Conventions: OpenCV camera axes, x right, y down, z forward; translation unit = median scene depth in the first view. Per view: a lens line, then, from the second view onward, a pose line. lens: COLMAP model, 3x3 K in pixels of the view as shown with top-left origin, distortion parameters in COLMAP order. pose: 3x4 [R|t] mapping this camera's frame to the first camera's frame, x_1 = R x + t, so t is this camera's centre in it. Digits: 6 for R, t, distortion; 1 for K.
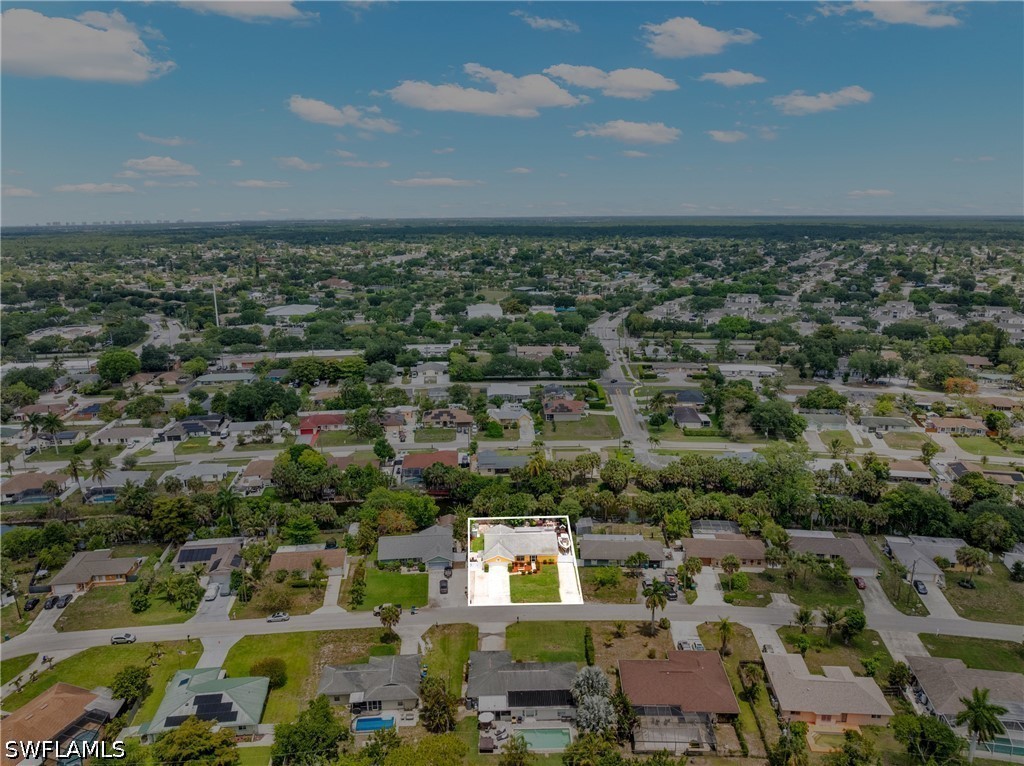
lens RADIAL K [[726.4, 0, 514.7], [0, 726.4, 380.3], [0, 0, 1]] dist [-0.055165, 0.025667]
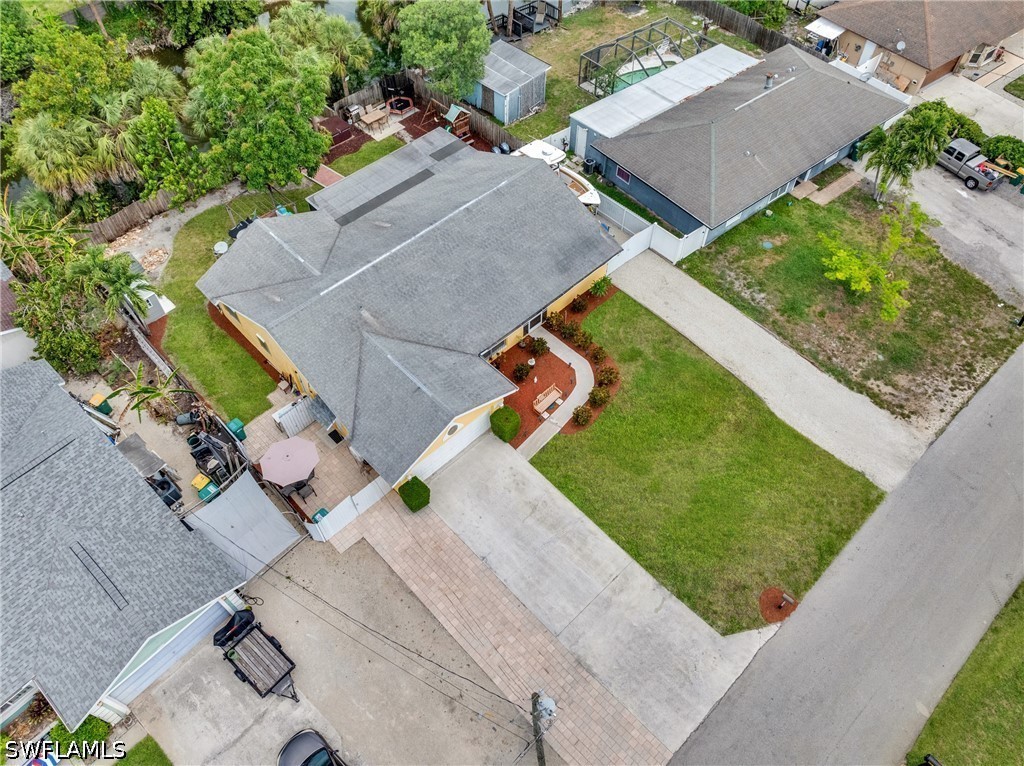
lens RADIAL K [[726.4, 0, 515.6], [0, 726.4, 381.0], [0, 0, 1]] dist [-0.055165, 0.025667]
pose [[0.737905, -0.536981, 0.408836, -0.079057], [0.144281, 0.717276, 0.681688, 0.109583], [-0.659302, -0.444034, 0.606758, 0.863731]]
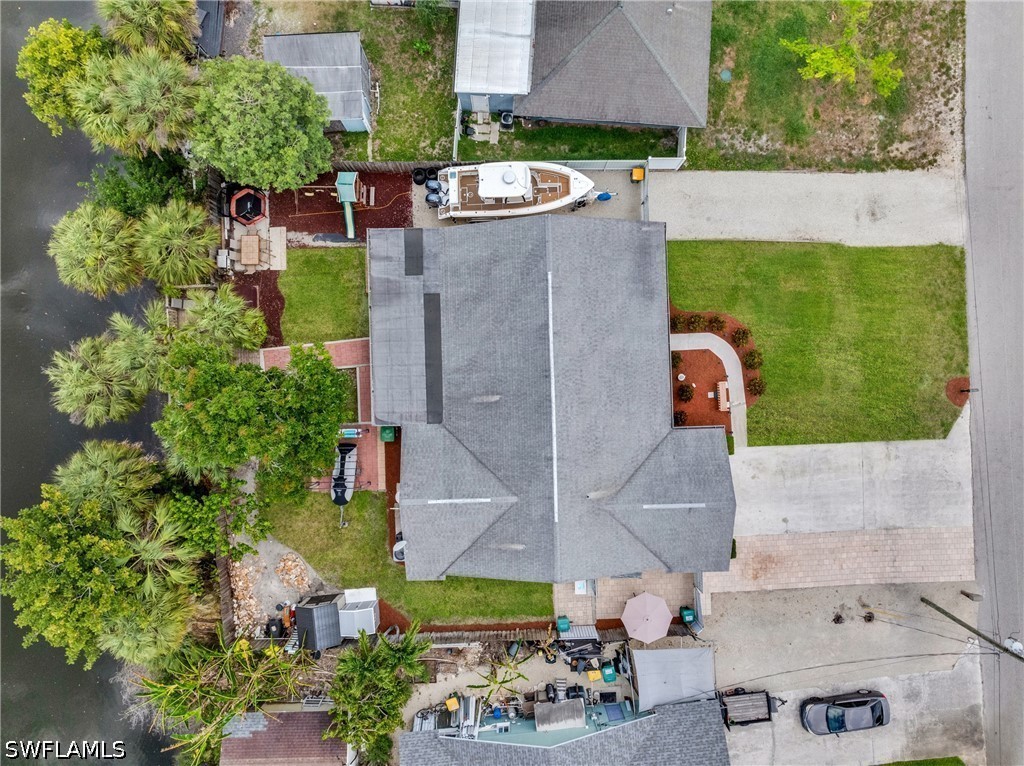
lens RADIAL K [[726.4, 0, 519.6], [0, 726.4, 385.4], [0, 0, 1]] dist [-0.055165, 0.025667]
pose [[0.001945, -0.999897, 0.014219, 0.009142], [0.217995, 0.014301, 0.975845, 0.019557], [-0.975948, 0.001201, 0.218001, 0.993238]]
